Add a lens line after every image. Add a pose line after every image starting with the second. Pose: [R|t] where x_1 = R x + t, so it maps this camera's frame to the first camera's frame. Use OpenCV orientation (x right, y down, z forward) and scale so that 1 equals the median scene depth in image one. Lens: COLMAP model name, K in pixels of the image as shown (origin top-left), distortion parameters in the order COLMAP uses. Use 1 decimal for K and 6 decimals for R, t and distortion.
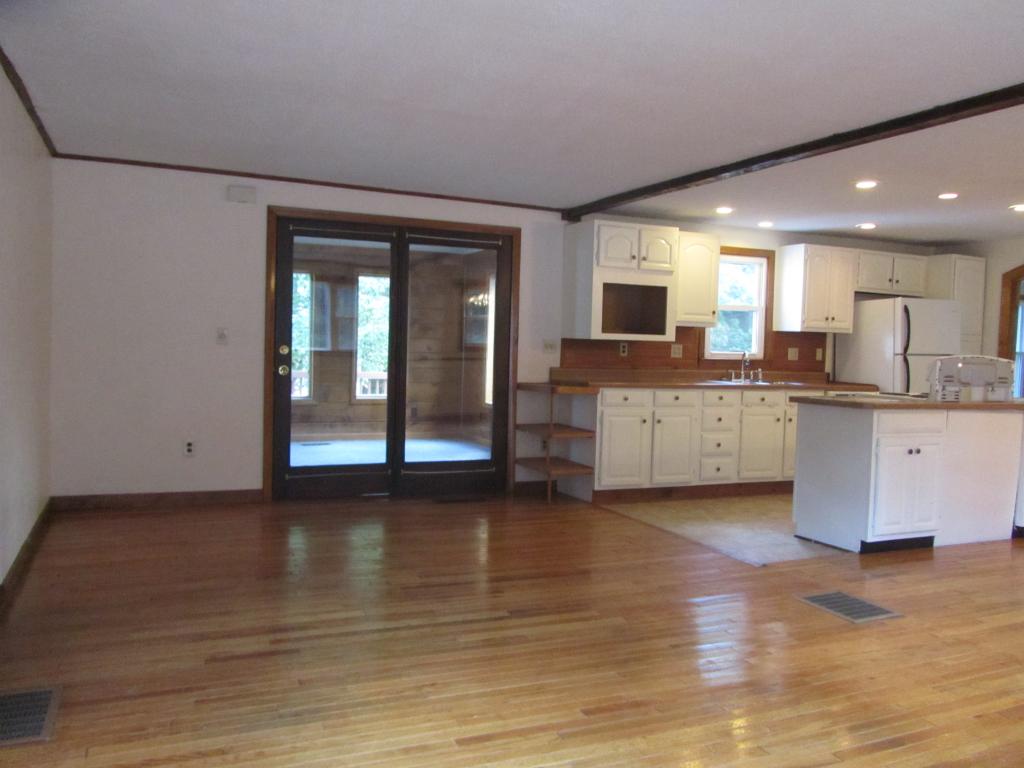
lens RADIAL K [[835.0, 0, 512.0], [0, 835.0, 384.0], [0, 0, 1]] dist [-0.050960, -0.003438]
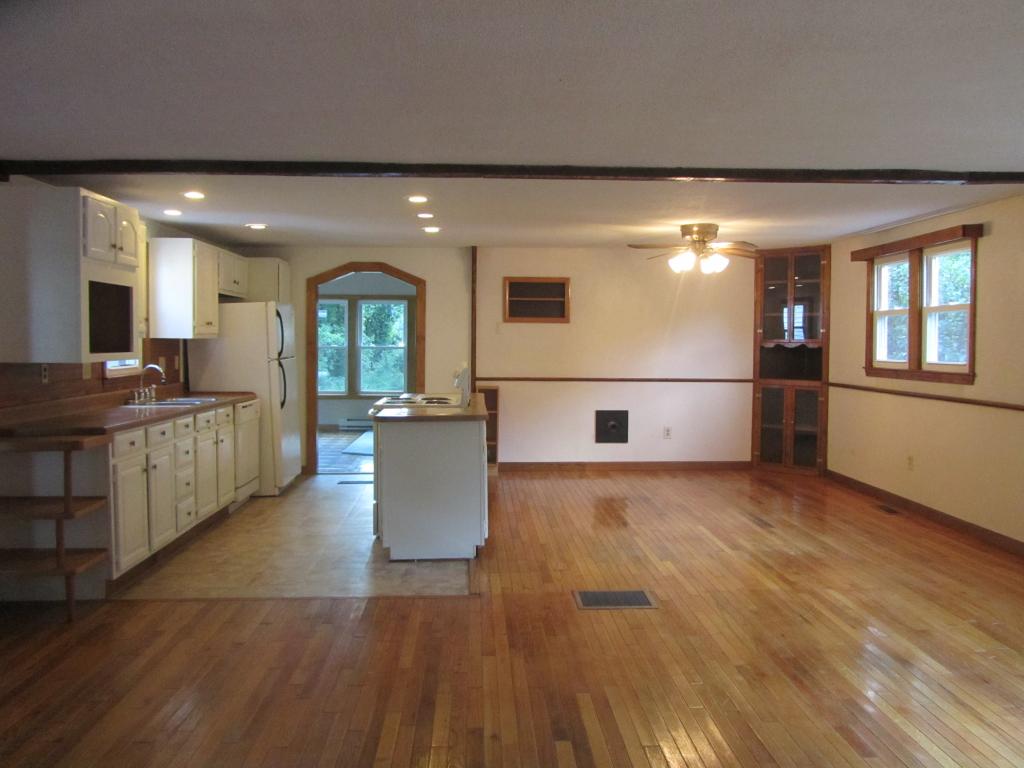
lens RADIAL K [[835.0, 0, 512.0], [0, 835.0, 384.0], [0, 0, 1]] dist [-0.050960, -0.003438]
pose [[0.352849, -0.076585, 0.932541, -0.392646], [0.053319, 0.996671, 0.061677, -0.057637], [-0.934160, 0.027960, 0.355758, 0.420053]]
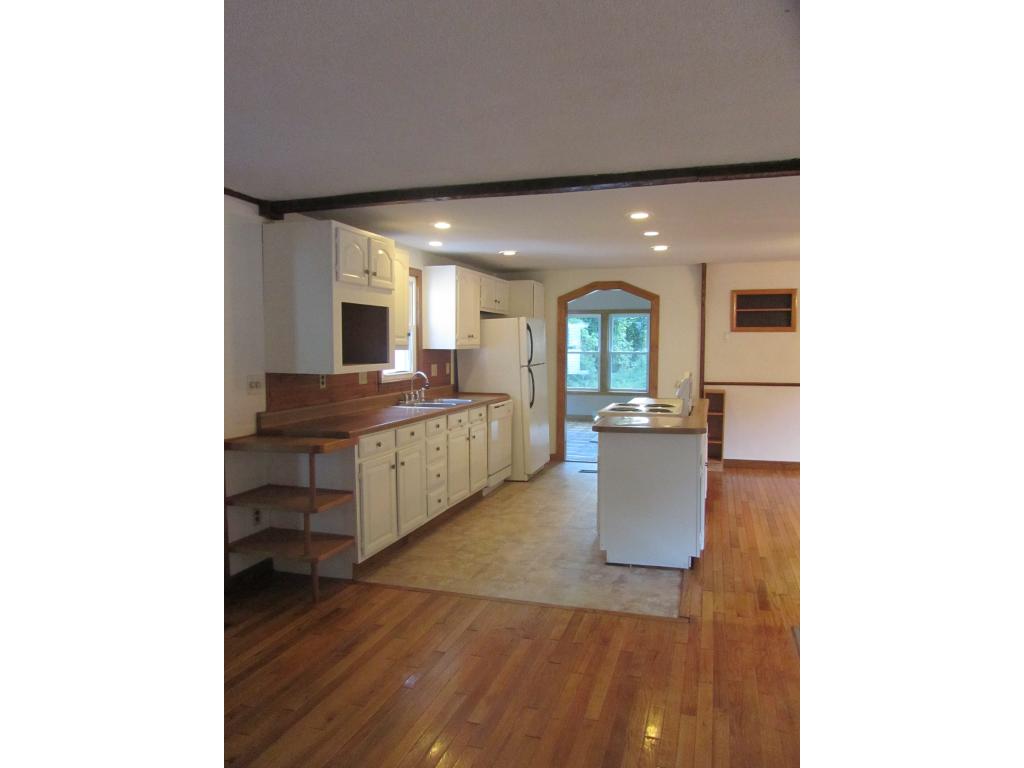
lens RADIAL K [[627.8, 0, 517.5], [0, 627.8, 389.8], [0, 0, 1]] dist [-0.052201, -0.000040]
pose [[0.651634, -0.085936, 0.753650, -0.226093], [0.060814, 0.996282, 0.061021, -0.062524], [-0.756092, 0.006069, 0.654438, 0.471607]]
